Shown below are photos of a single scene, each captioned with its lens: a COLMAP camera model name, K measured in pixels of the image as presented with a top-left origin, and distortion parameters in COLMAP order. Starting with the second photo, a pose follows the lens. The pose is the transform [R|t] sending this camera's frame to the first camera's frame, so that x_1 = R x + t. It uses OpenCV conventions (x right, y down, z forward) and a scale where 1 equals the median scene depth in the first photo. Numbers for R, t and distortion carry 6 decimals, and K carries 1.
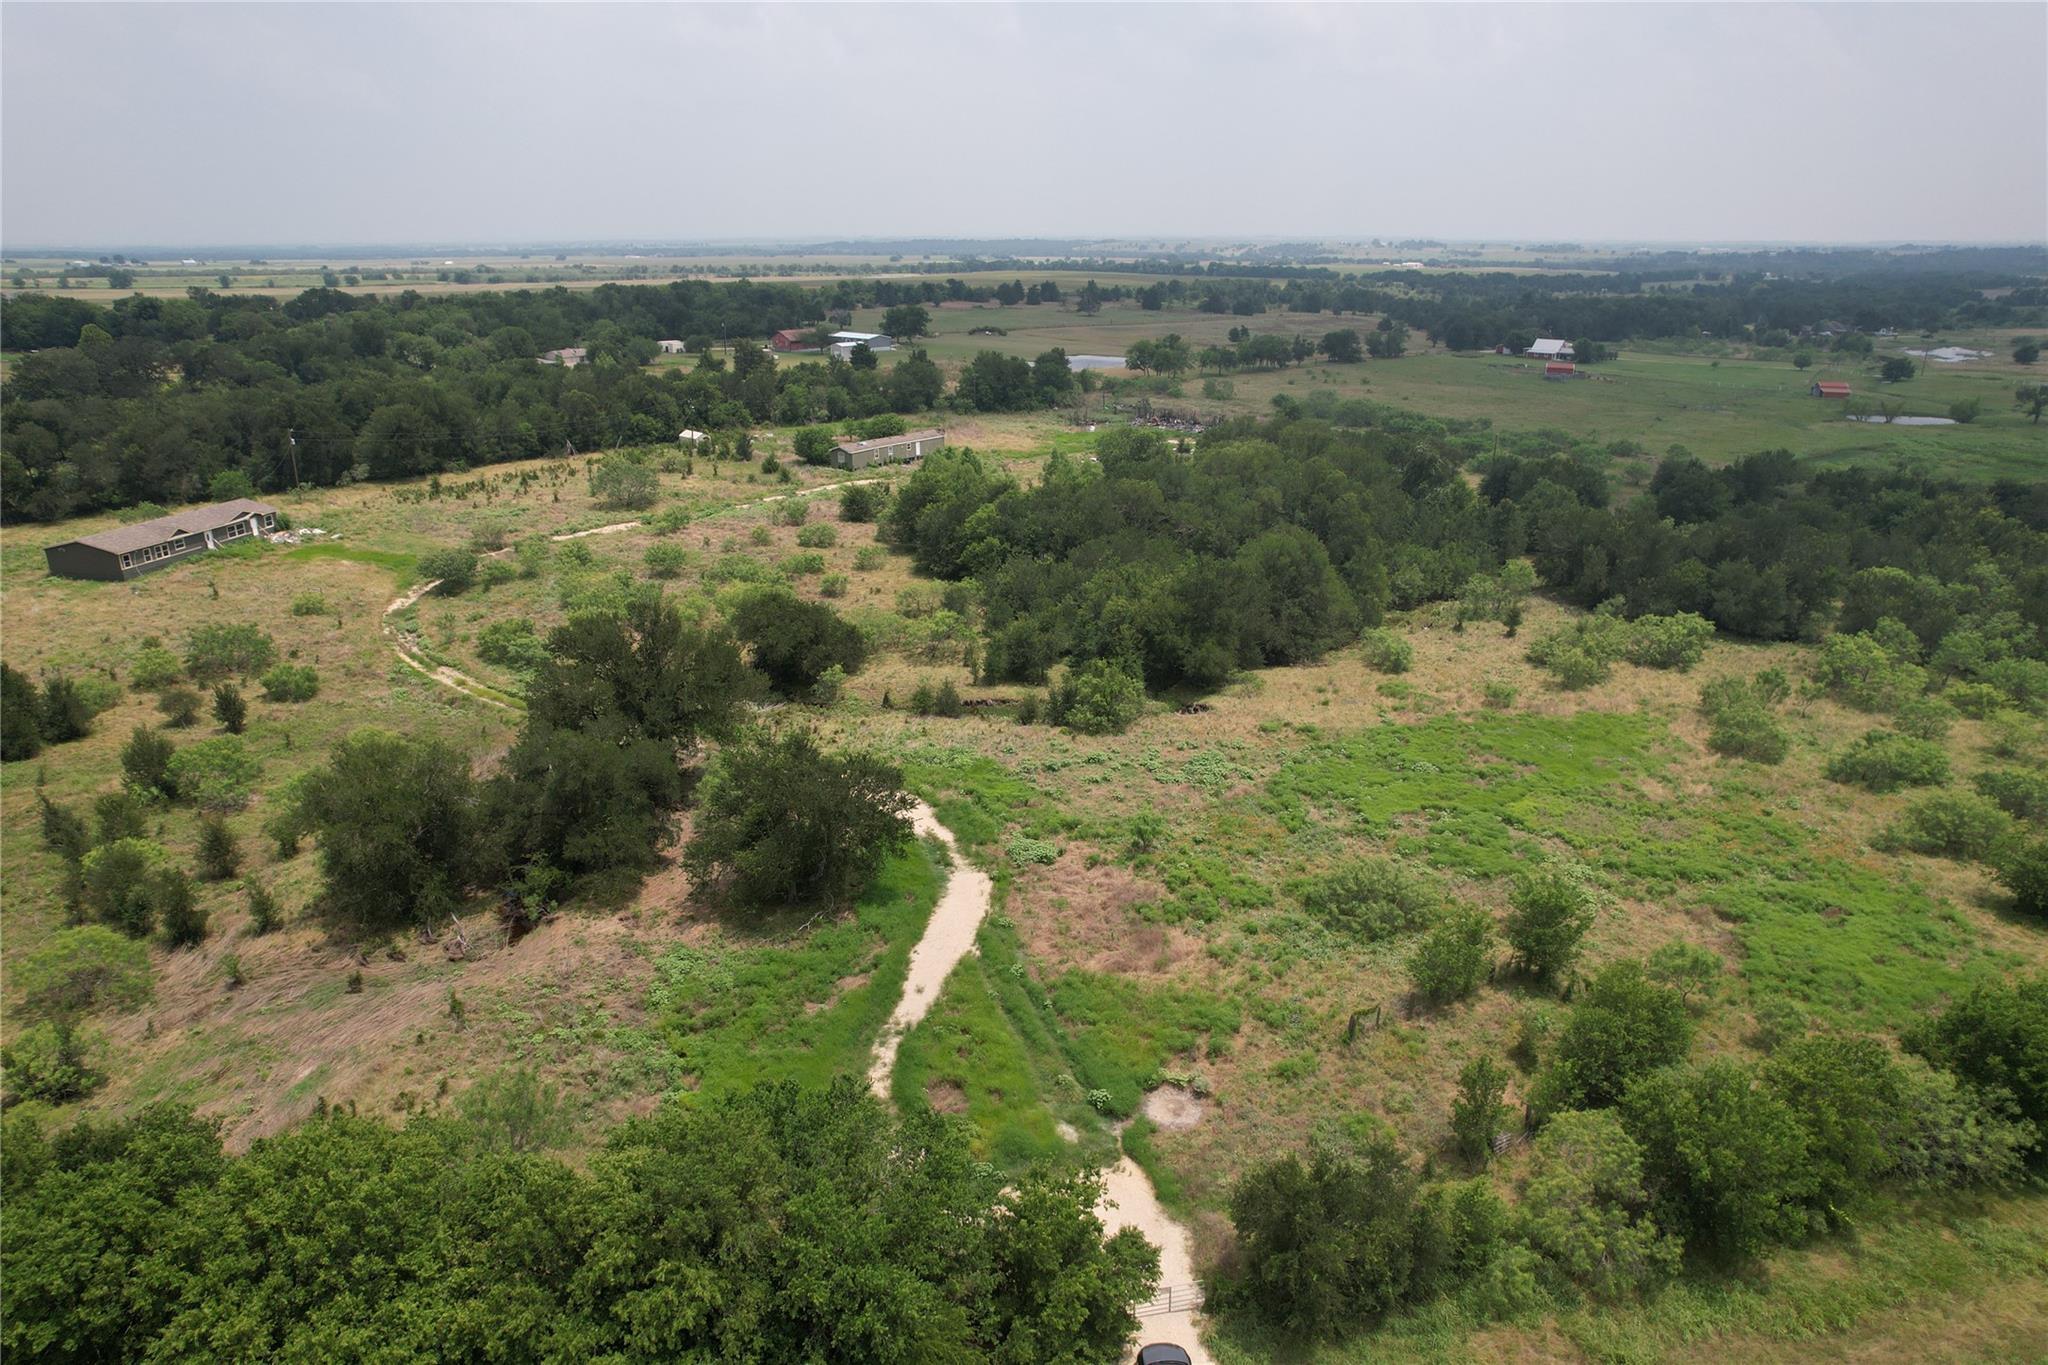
lens RADIAL K [[1316.4, 0, 1019.1], [0, 1316.4, 687.5], [0, 0, 1]] dist [-0.078922, 0.067951]
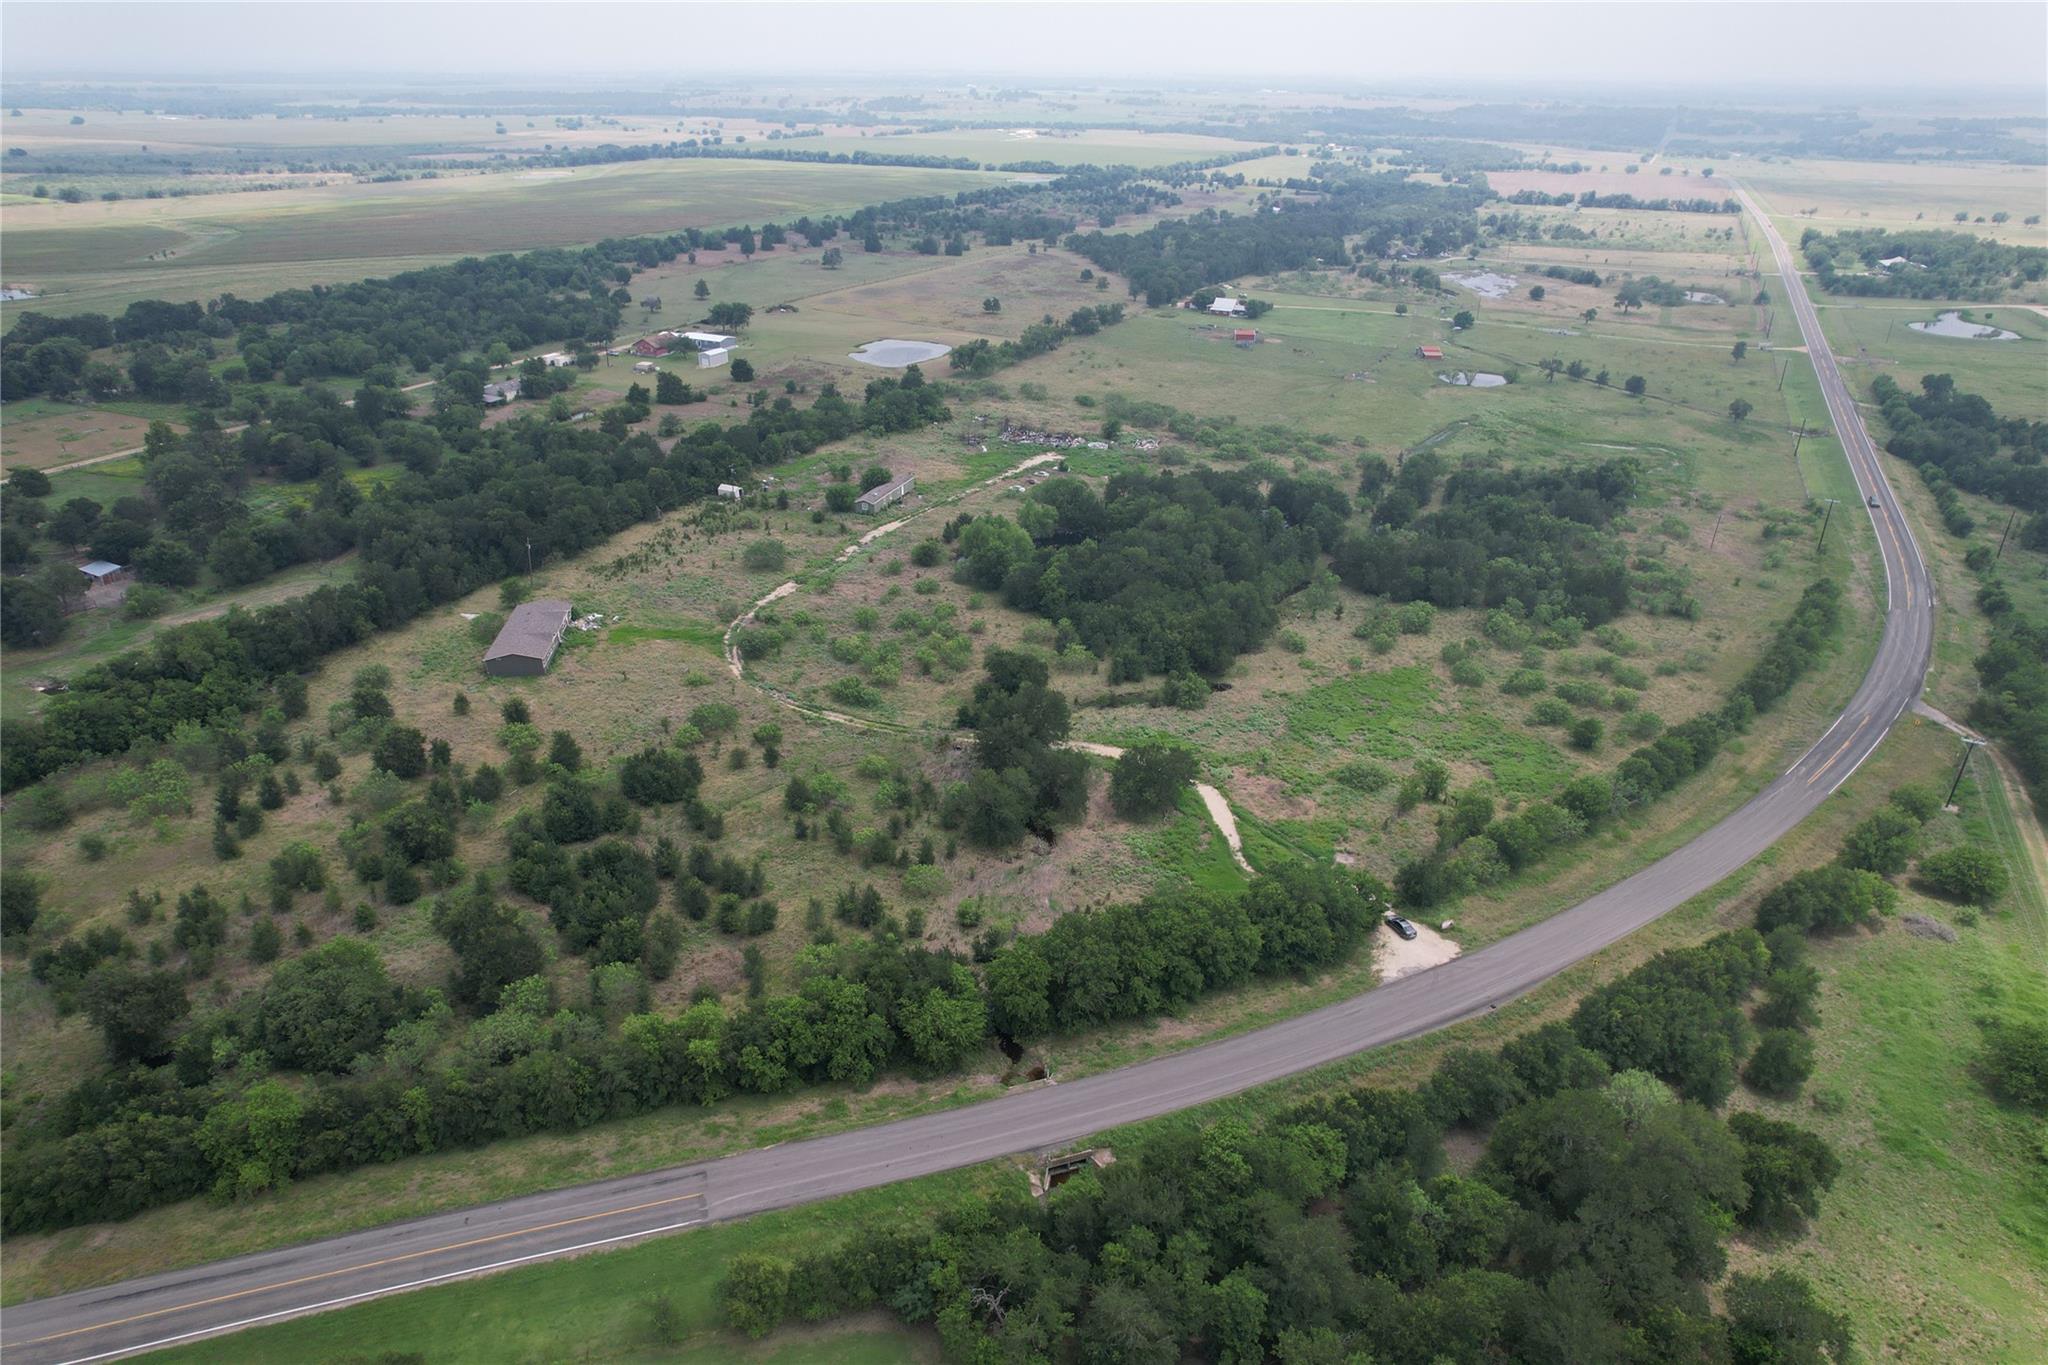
lens RADIAL K [[1316.4, 0, 1022.3], [0, 1316.4, 687.7], [0, 0, 1]] dist [-0.078922, 0.067951]
pose [[0.953812, -0.123799, 0.273708, -0.665674], [0.090729, 0.987303, 0.130388, -0.255518], [-0.286375, -0.099532, 0.952934, -0.786289]]
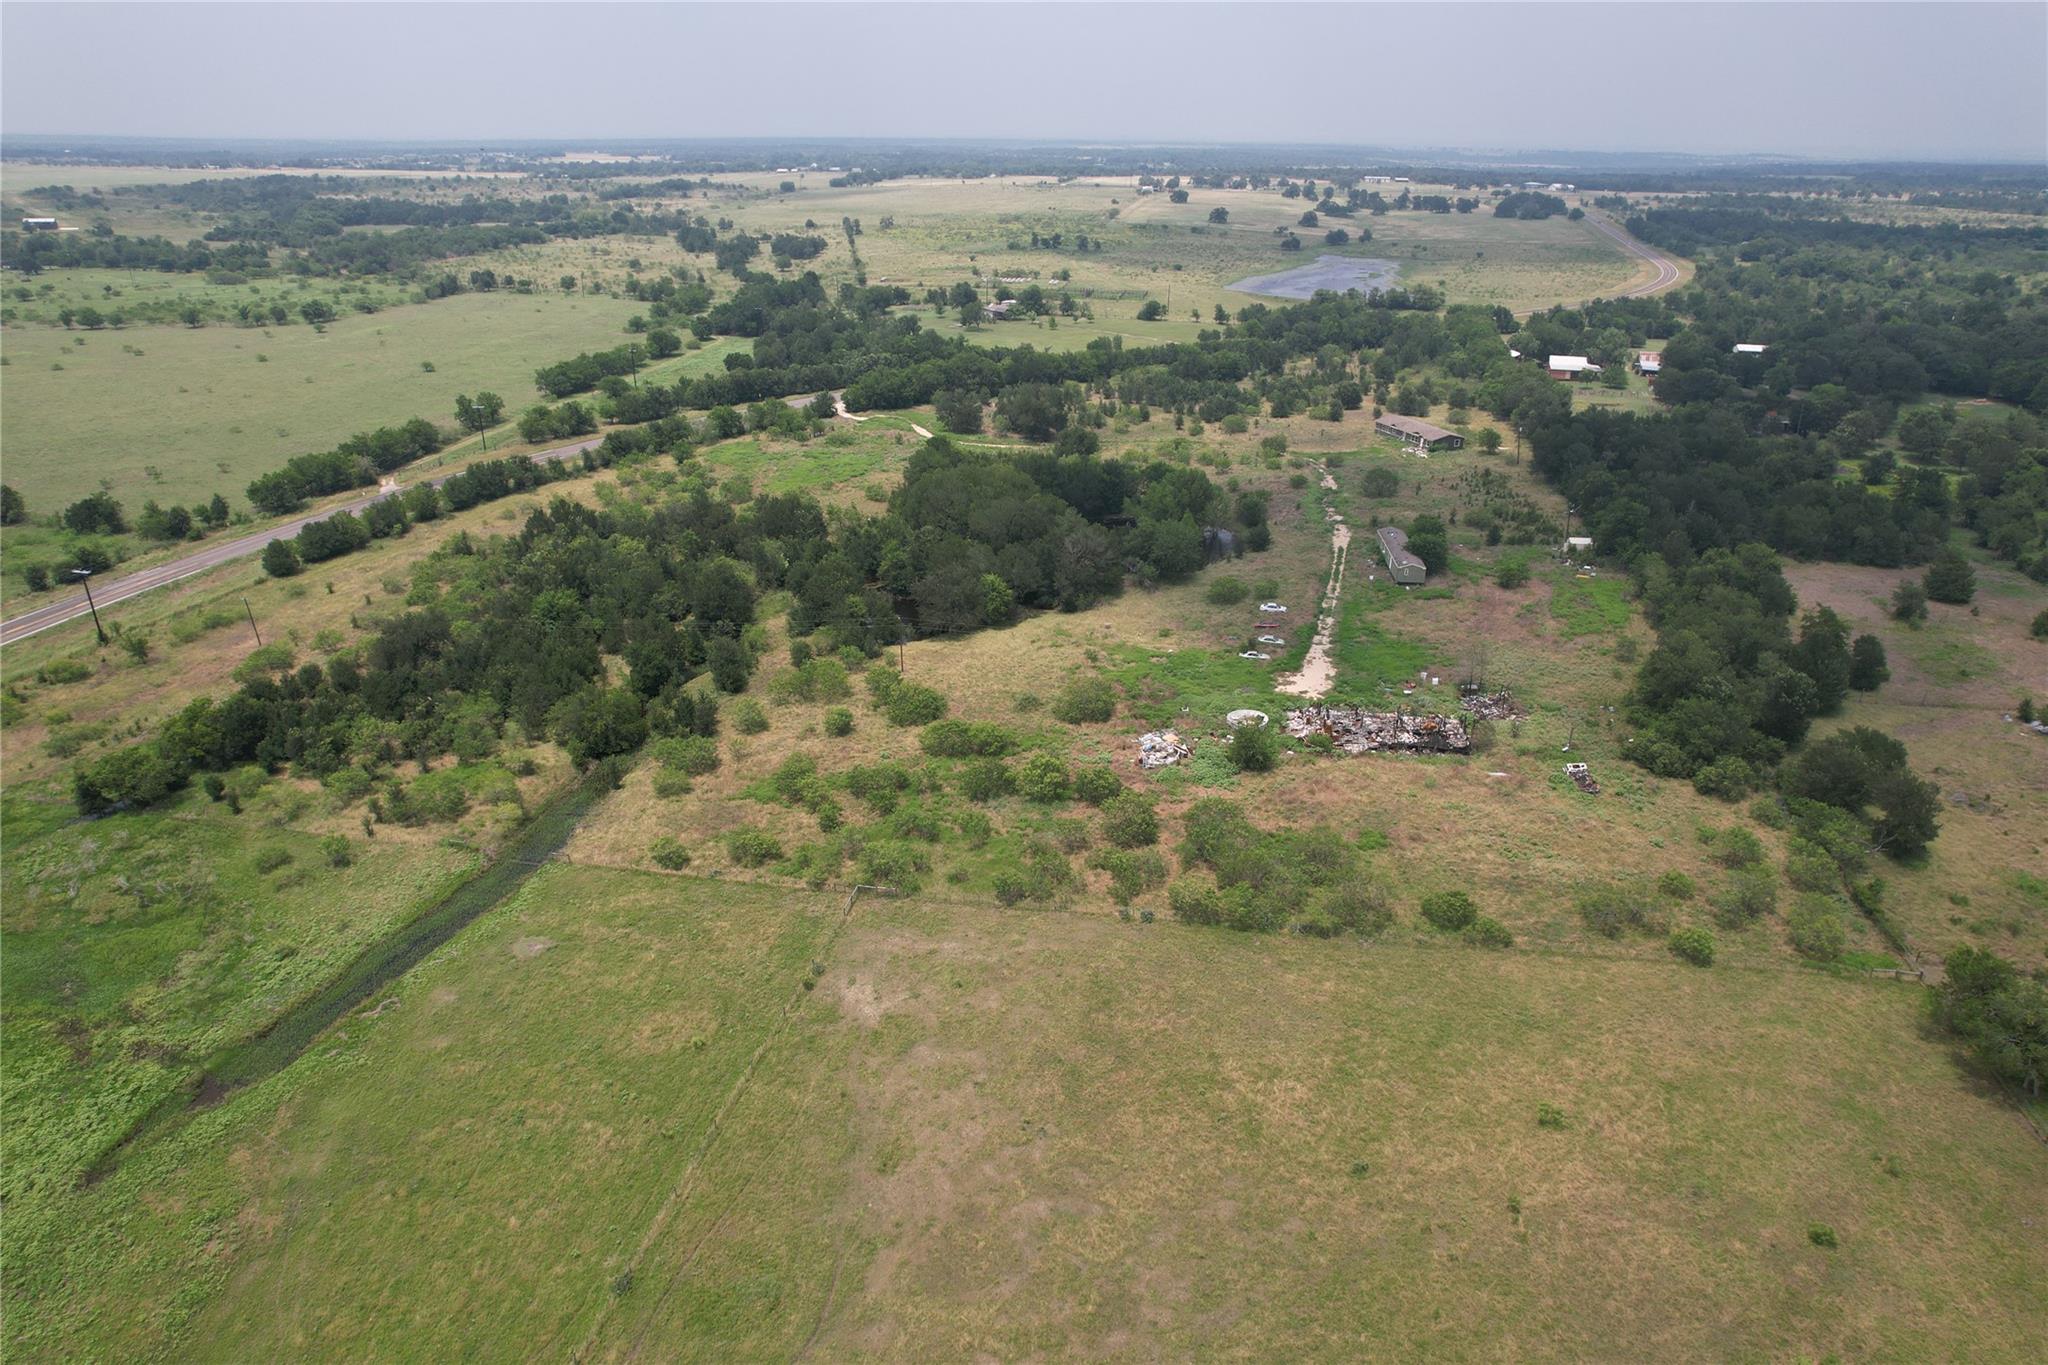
lens RADIAL K [[1316.4, 0, 1025.7], [0, 1316.4, 684.8], [0, 0, 1]] dist [-0.078922, 0.067951]
pose [[-0.843503, 0.205410, -0.496295, 1.290510], [-0.186211, 0.754852, 0.628907, -1.286989], [0.503813, 0.622901, -0.598471, 2.755461]]
